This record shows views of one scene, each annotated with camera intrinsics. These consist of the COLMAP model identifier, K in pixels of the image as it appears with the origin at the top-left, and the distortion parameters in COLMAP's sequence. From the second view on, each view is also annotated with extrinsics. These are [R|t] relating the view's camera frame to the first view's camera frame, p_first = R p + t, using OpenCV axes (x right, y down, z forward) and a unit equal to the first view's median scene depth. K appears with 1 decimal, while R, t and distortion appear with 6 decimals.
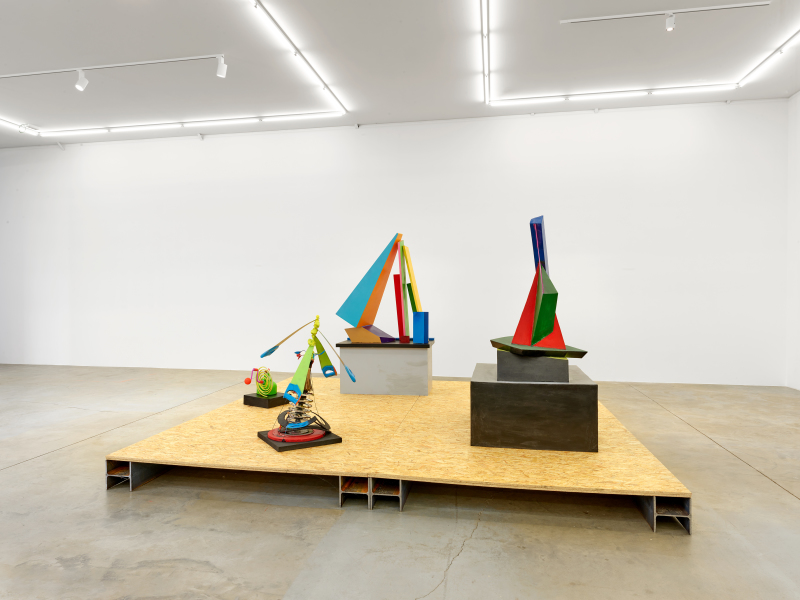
lens RADIAL K [[533.6, 0, 388.8], [0, 533.6, 302.3], [0, 0, 1]] dist [0.004008, -0.000713]
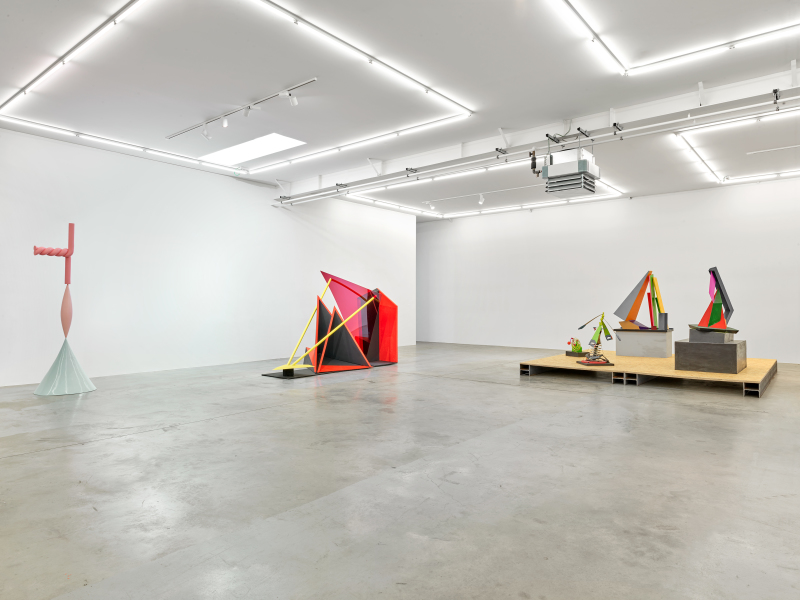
lens RADIAL K [[533.6, 0, 388.8], [0, 533.6, 302.3], [0, 0, 1]] dist [0.004008, -0.000713]
pose [[0.870971, 0.001235, -0.491333, 0.197125], [-0.009134, 0.999865, -0.013678, 0.021030], [0.491249, 0.016401, 0.870865, -1.503654]]
